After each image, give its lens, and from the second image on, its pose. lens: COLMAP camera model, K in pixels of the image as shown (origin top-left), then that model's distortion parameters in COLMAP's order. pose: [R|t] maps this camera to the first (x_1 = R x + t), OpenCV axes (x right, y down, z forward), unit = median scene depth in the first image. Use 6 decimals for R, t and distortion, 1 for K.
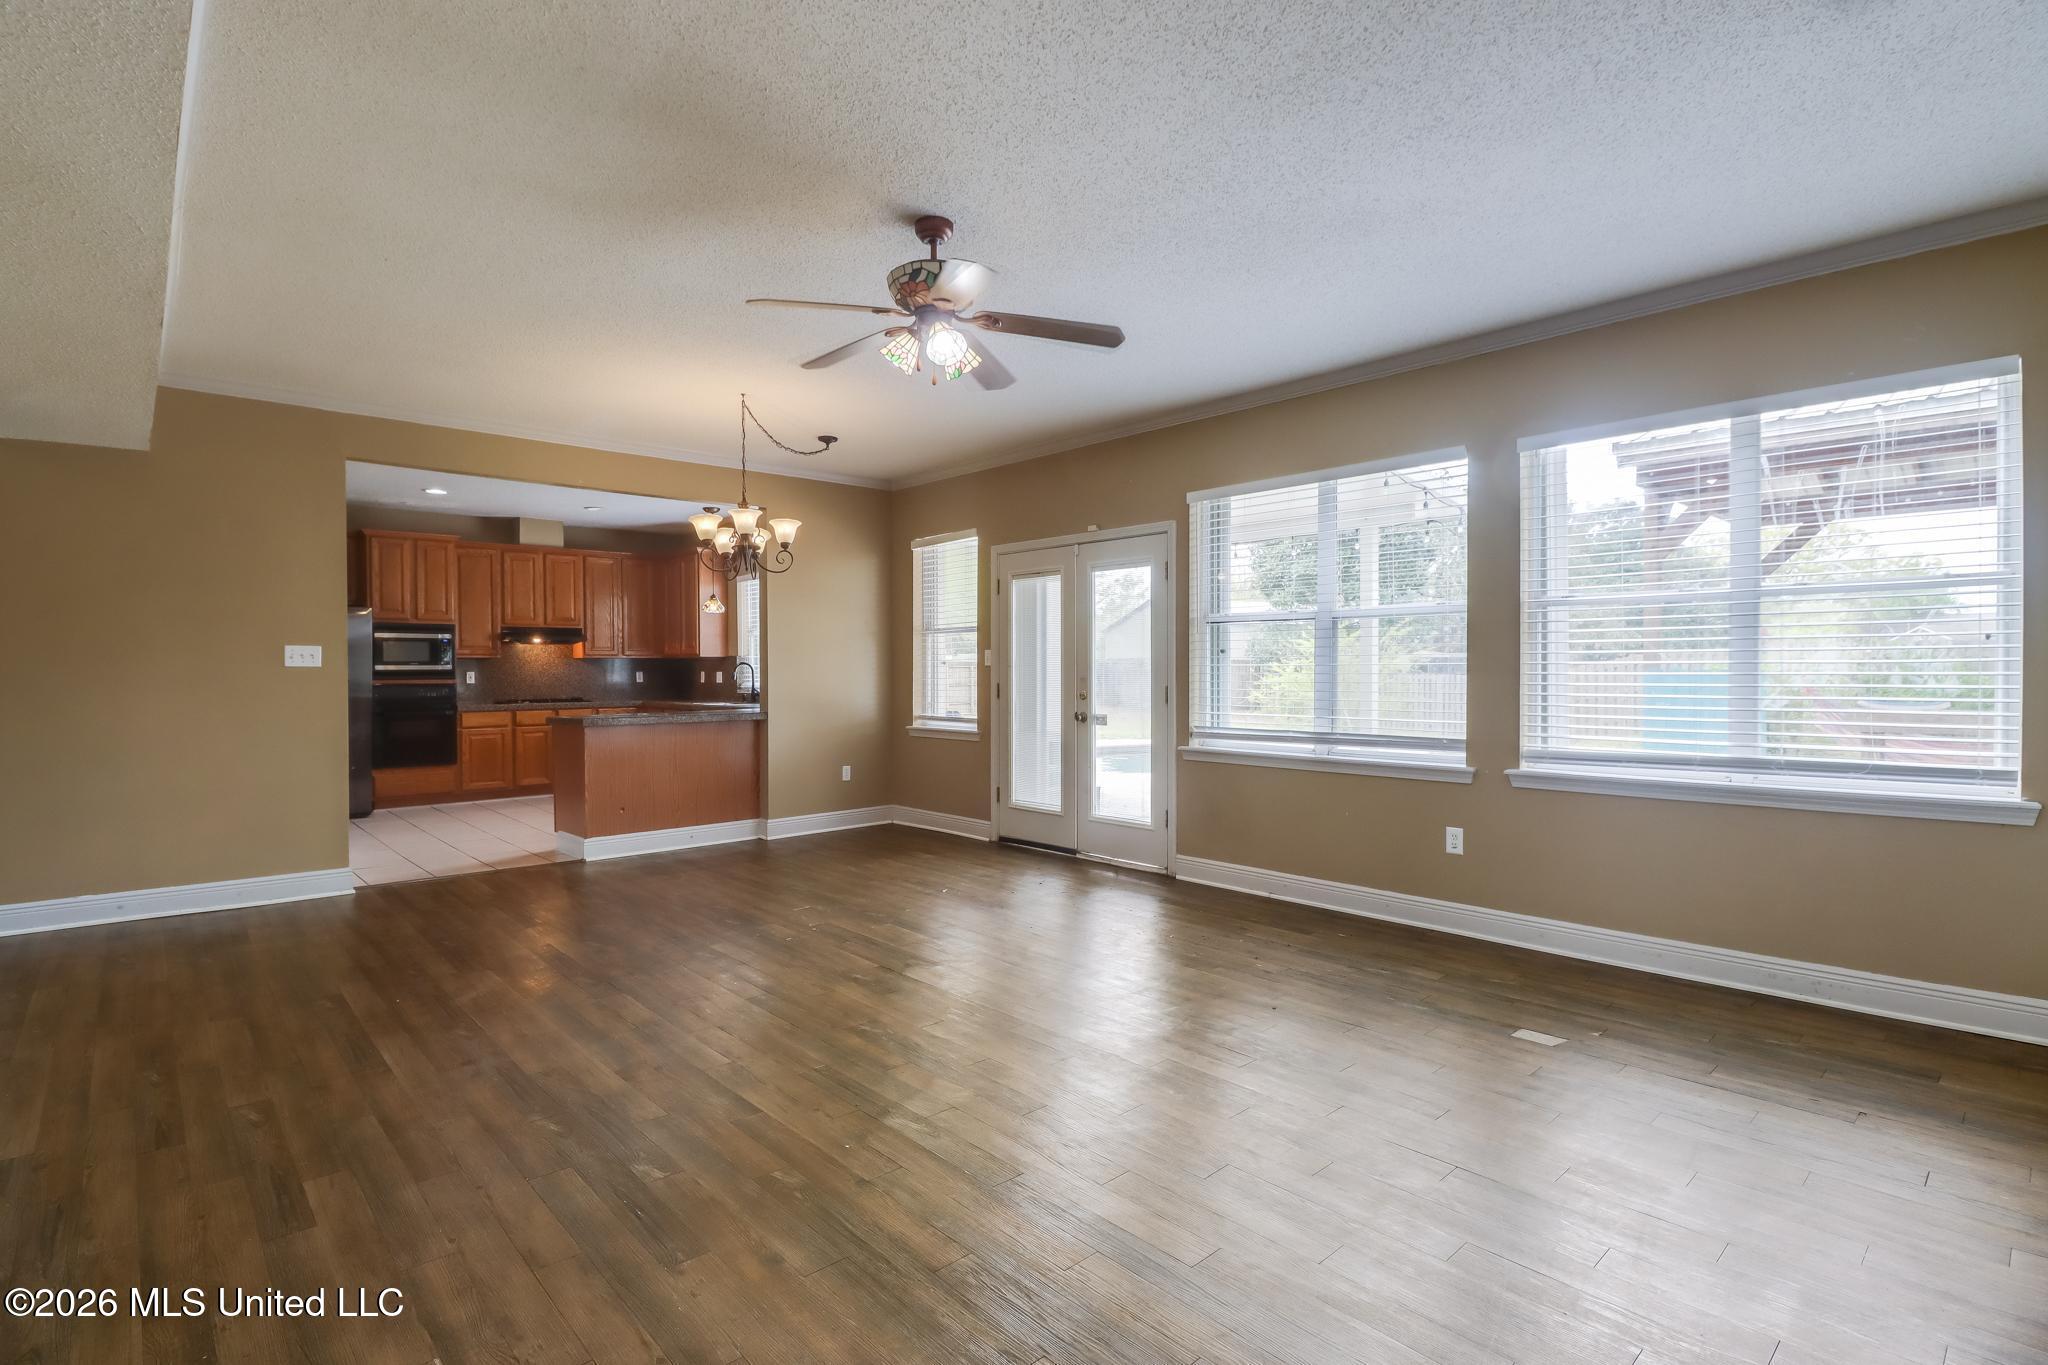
lens RADIAL K [[980.1, 0, 1018.3], [0, 980.1, 680.3], [0, 0, 1]] dist [0.001984, -0.017107]
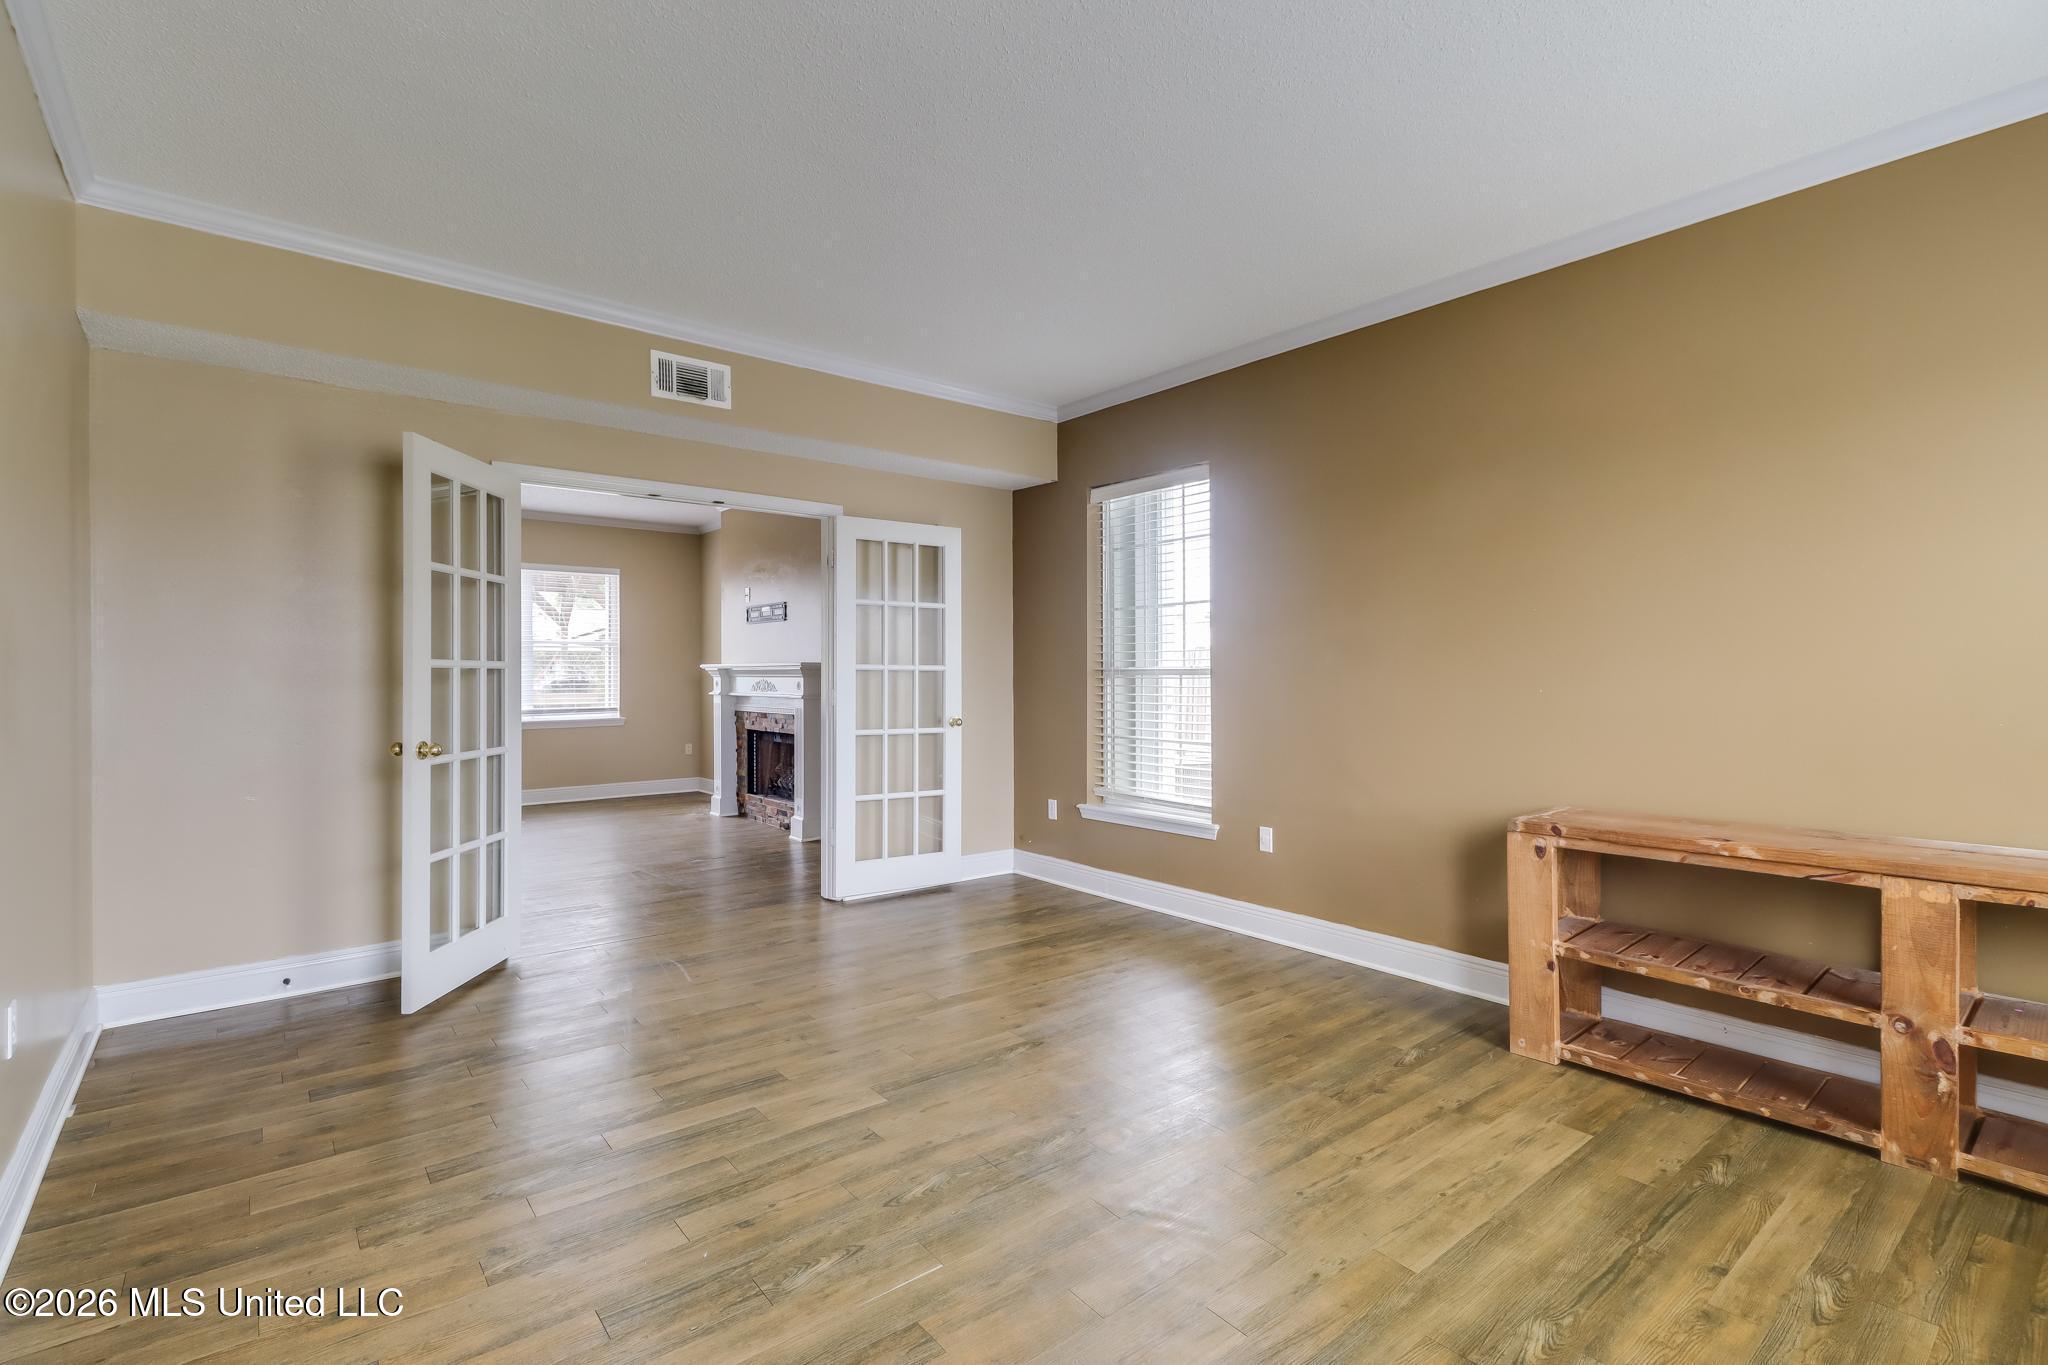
lens RADIAL K [[954.9, 0, 1016.1], [0, 954.9, 659.5], [0, 0, 1]] dist [-0.002946, -0.000343]
pose [[0.061717, 0.018671, 0.997919, -2.163823], [0.014492, 0.999703, -0.019601, 0.024866], [-0.997988, 0.015671, 0.061428, -0.485399]]
